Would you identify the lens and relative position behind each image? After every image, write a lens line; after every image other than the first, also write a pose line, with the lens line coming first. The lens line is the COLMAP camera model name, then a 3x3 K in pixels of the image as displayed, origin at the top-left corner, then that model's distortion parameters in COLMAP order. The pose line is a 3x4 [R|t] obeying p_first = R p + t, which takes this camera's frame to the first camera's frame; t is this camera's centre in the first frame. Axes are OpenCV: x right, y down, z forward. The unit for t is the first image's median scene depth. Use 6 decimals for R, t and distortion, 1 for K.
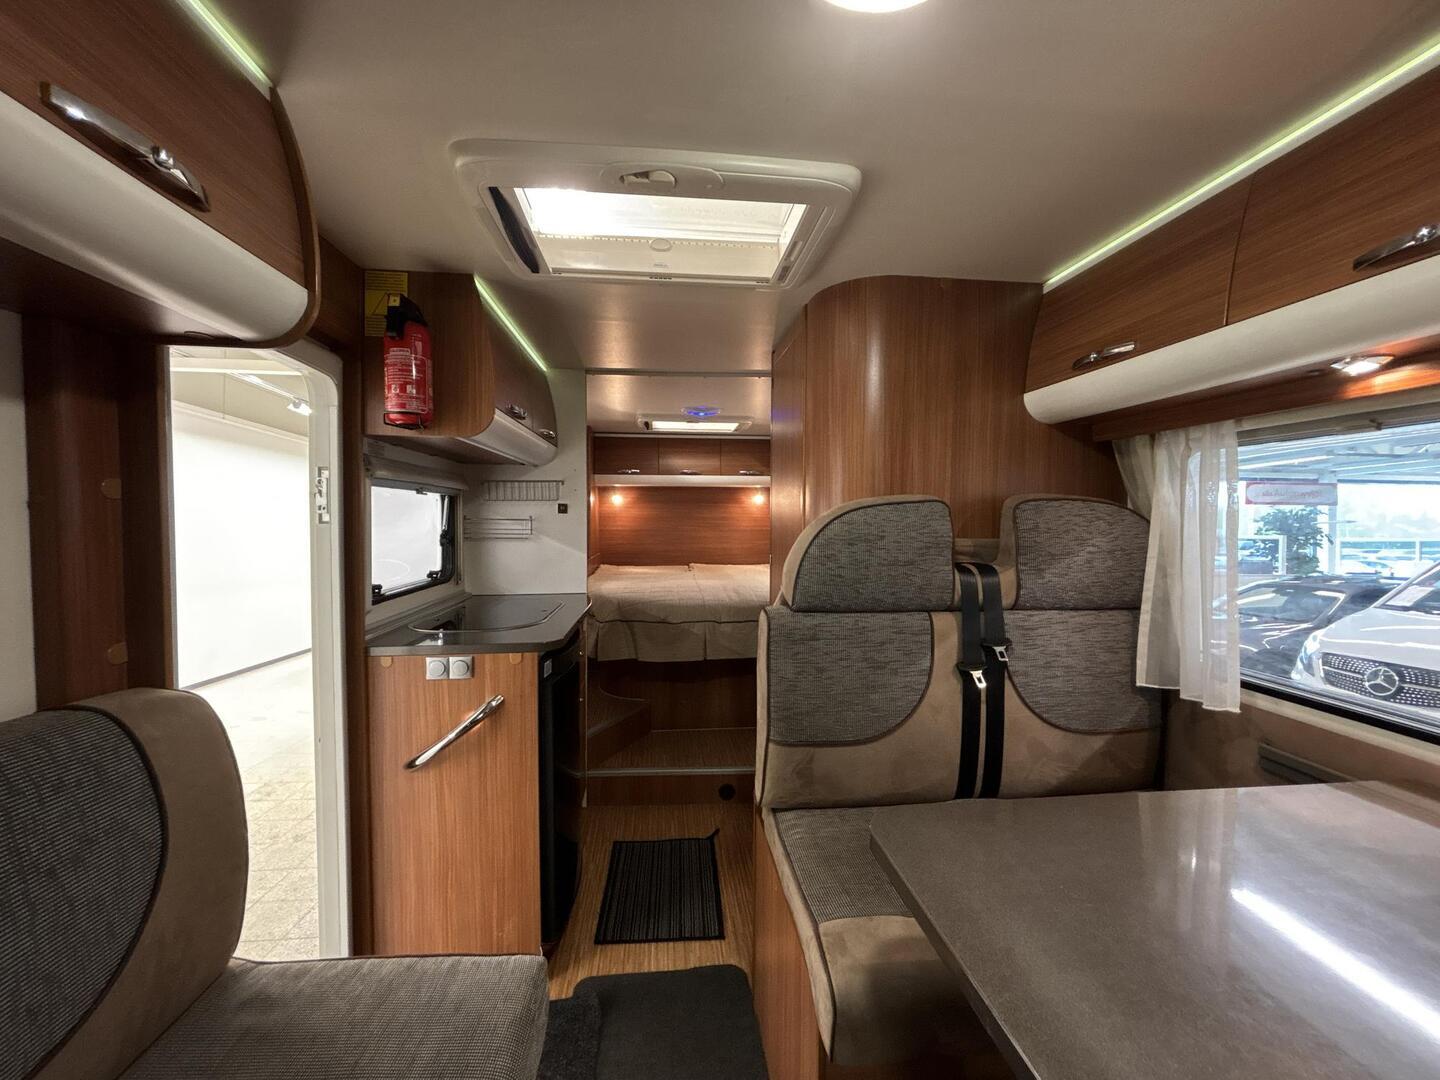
lens RADIAL K [[581.0, 0, 722.1], [0, 581.0, 538.1], [0, 0, 1]] dist [0.001930, 0.000159]
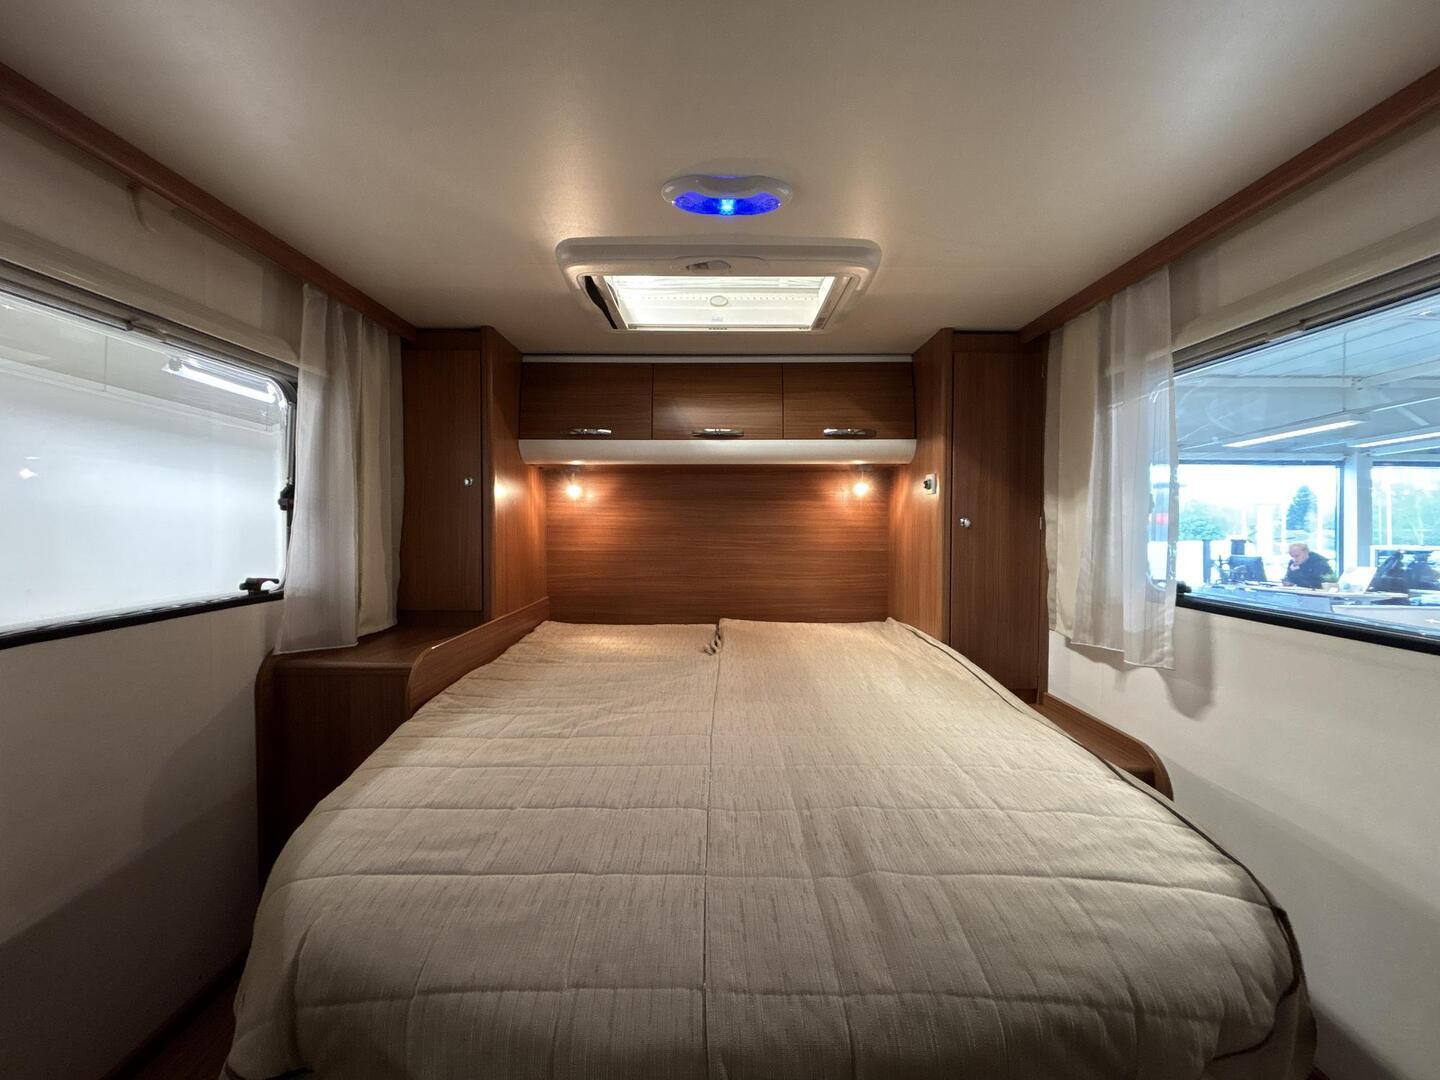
lens RADIAL K [[581.0, 0, 722.1], [0, 581.0, 532.4], [0, 0, 1]] dist [0.001930, 0.000159]
pose [[0.995468, 0.000232, -0.095092, -0.006234], [-0.001626, 0.999892, -0.014588, -0.024270], [0.095078, 0.014676, 0.995362, 0.504139]]
